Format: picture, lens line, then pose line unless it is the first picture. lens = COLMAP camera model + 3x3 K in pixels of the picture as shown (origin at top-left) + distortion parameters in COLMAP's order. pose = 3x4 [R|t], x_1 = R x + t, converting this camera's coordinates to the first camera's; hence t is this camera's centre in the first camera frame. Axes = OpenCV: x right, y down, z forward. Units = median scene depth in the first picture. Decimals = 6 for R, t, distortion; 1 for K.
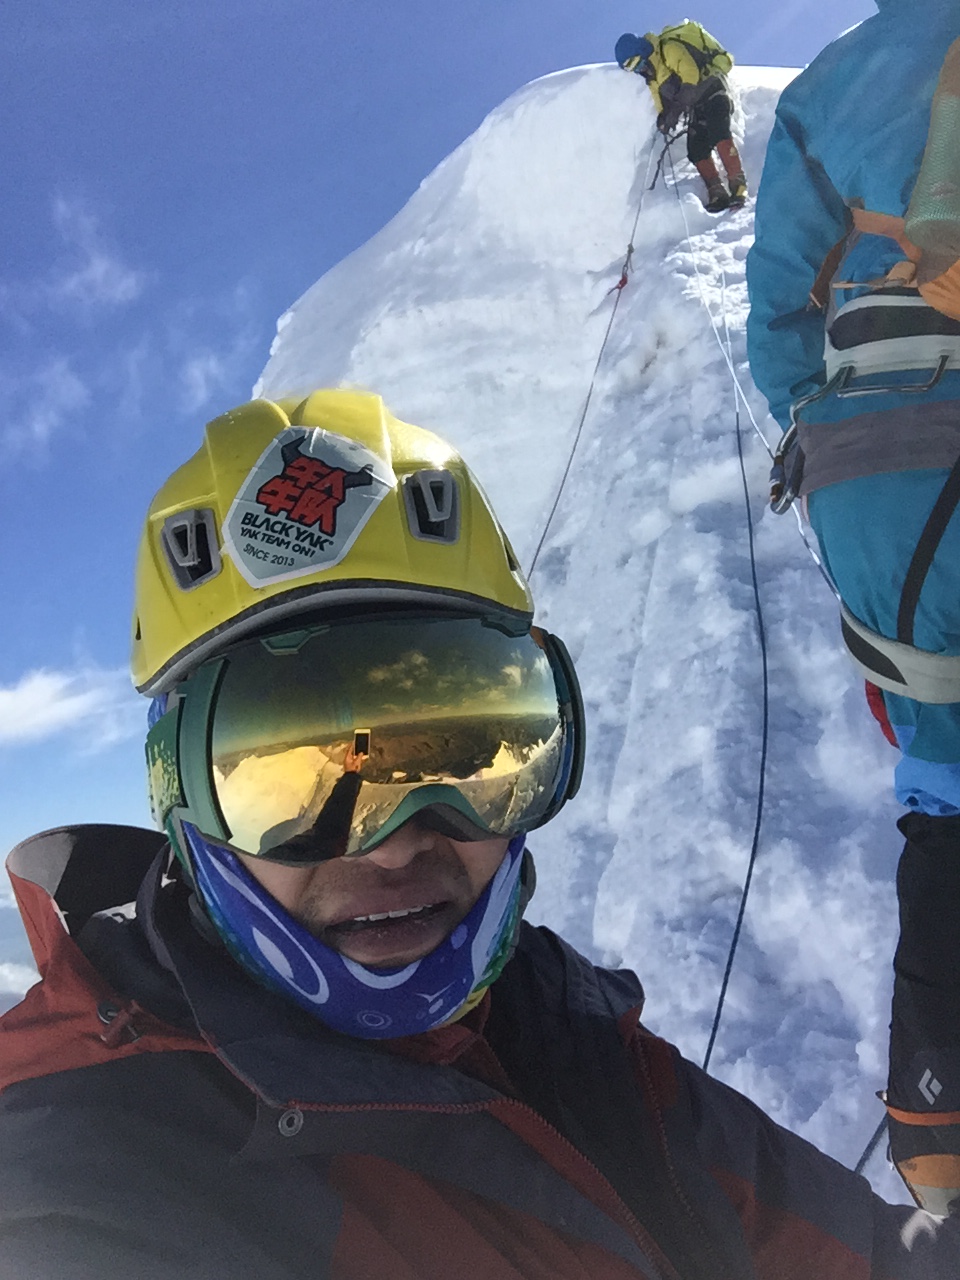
lens RADIAL K [[1164.8, 0, 515.9], [0, 1164.8, 643.9], [0, 0, 1]] dist [0.014819, -0.001594]
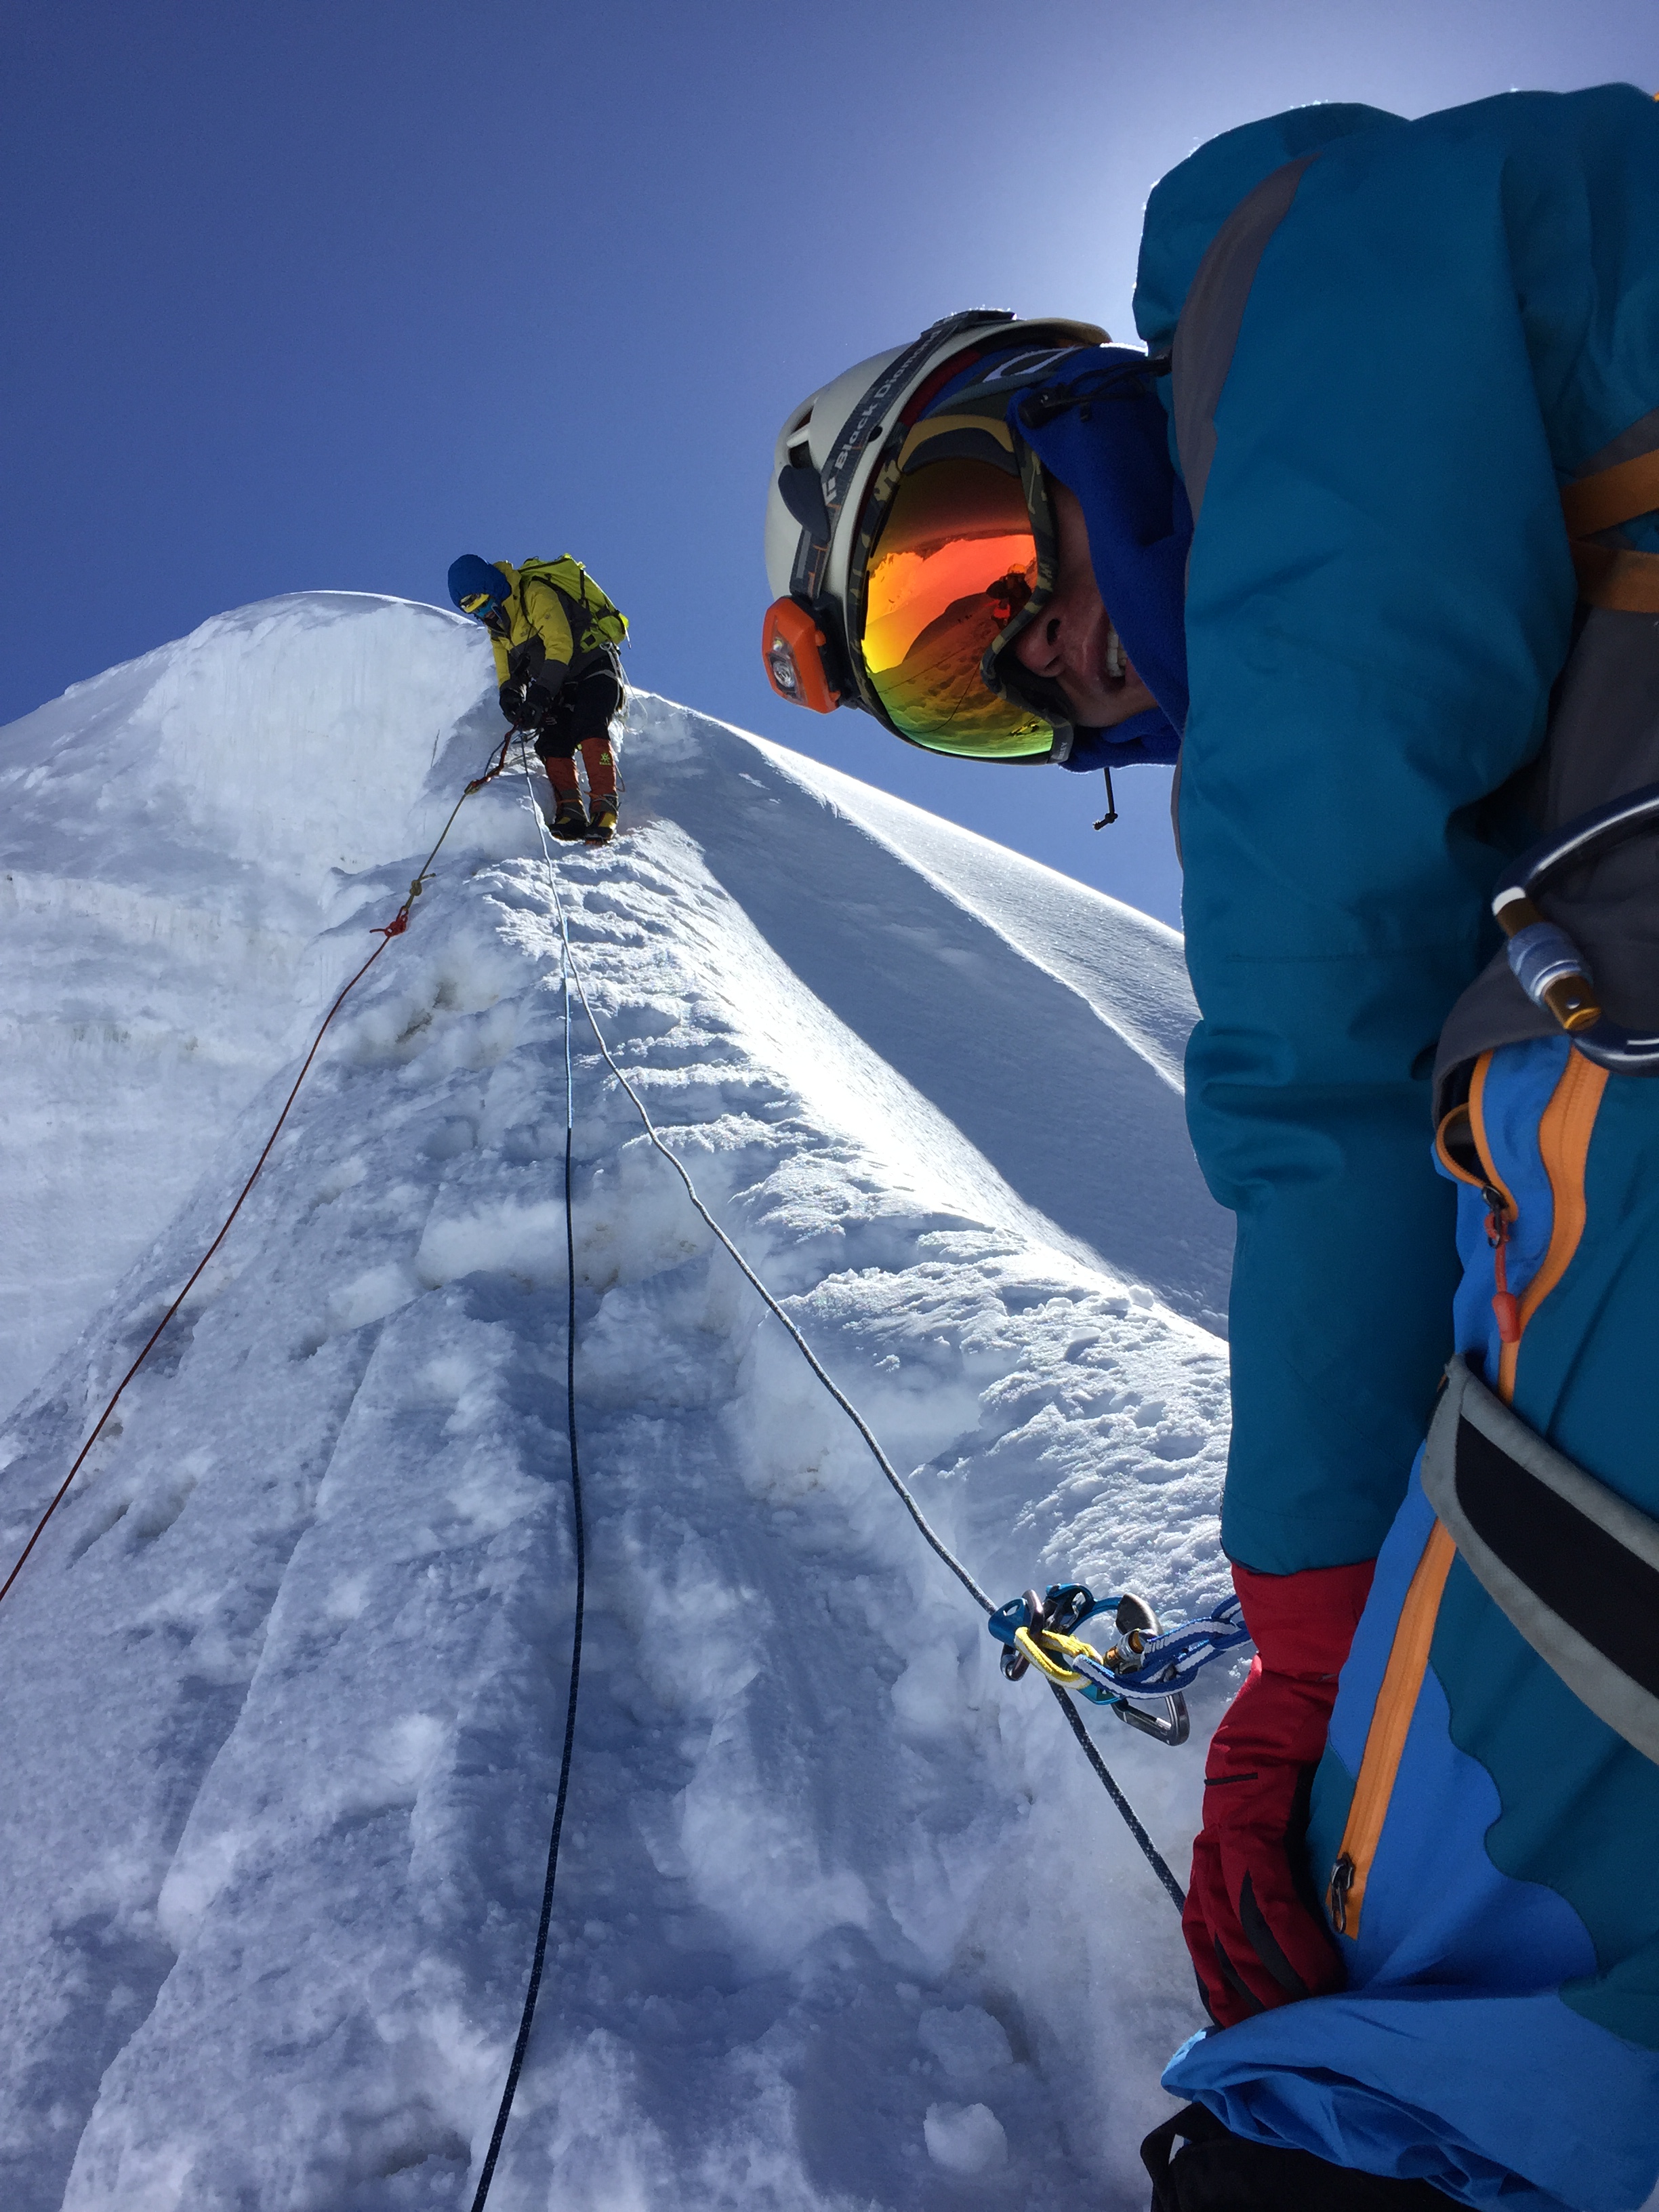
lens RADIAL K [[1850.9, 0, 829.5], [0, 1850.9, 1106.0], [0, 0, 1]] dist [0.087076, -0.109052]
pose [[0.909681, 0.239534, 0.339270, -0.003312], [-0.154094, 0.953271, -0.259866, 0.005609], [-0.385663, 0.184116, 0.904083, 0.150080]]
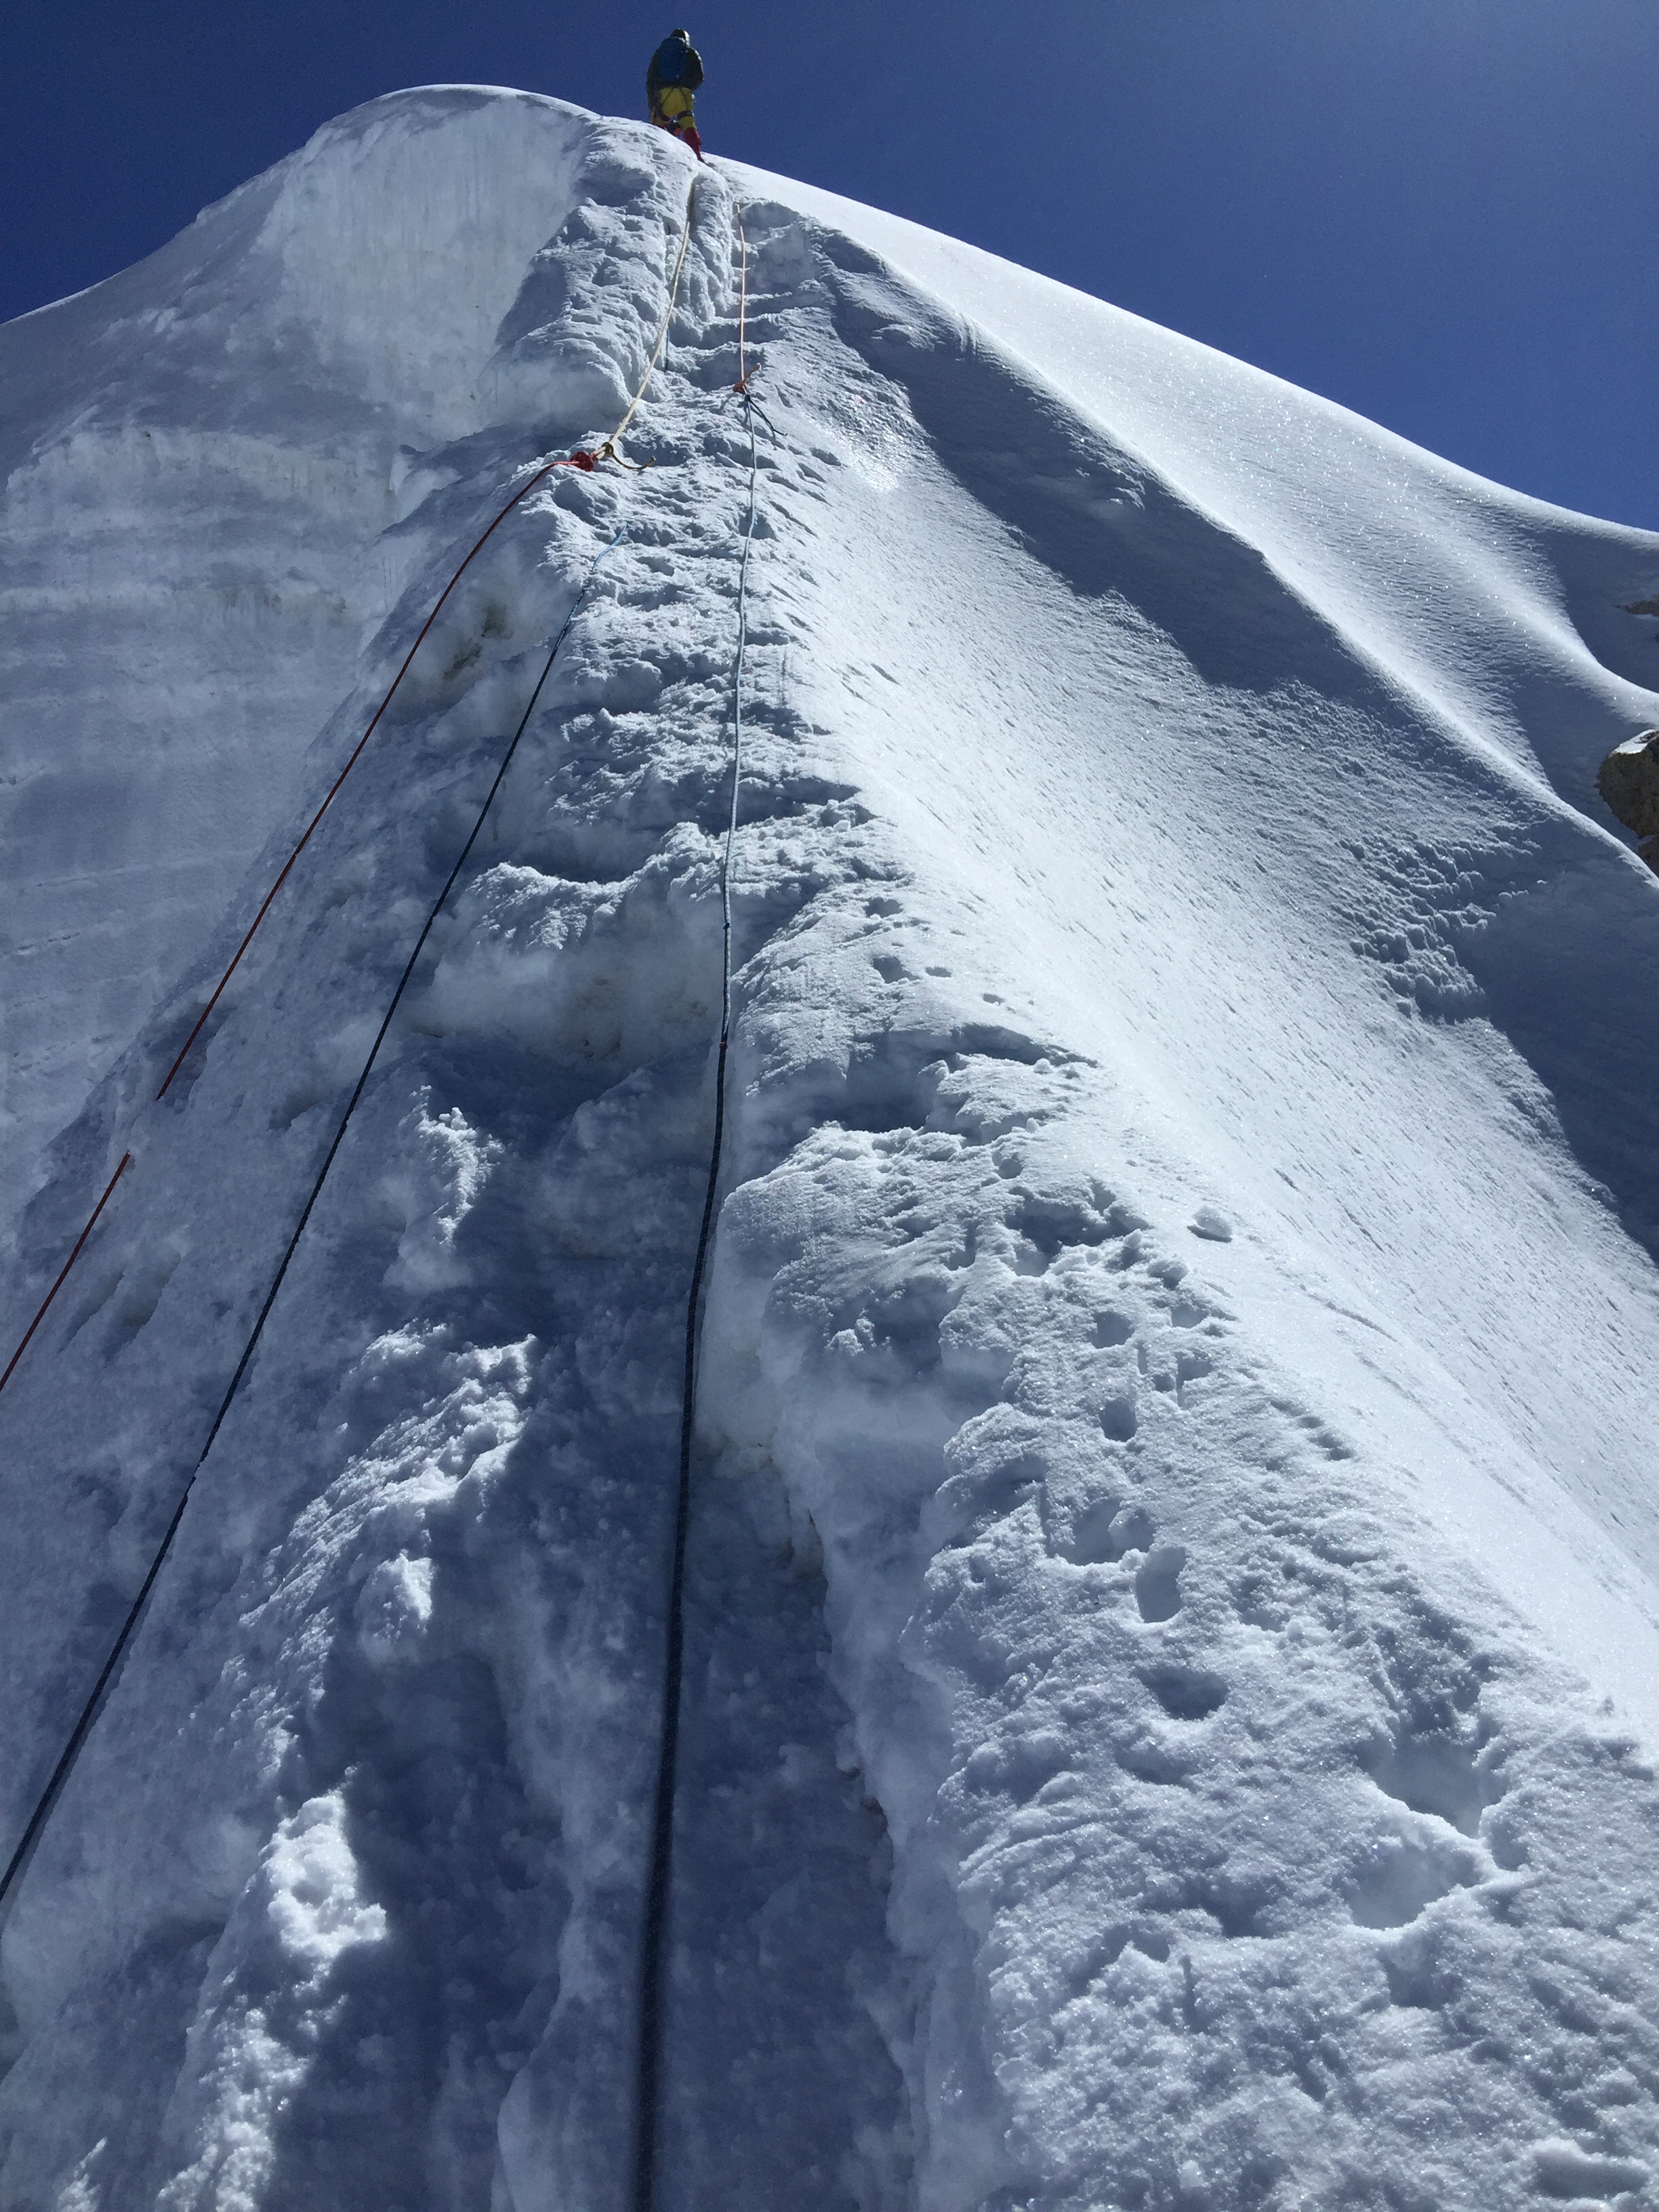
lens RADIAL K [[1842.8, 0, 798.6], [0, 1842.8, 1103.5], [0, 0, 1]] dist [0.035955, -0.079683]
pose [[0.950327, 0.141360, 0.277300, 0.087458], [-0.148837, 0.988844, 0.005988, -0.117176], [-0.273360, -0.046963, 0.960765, 0.272166]]
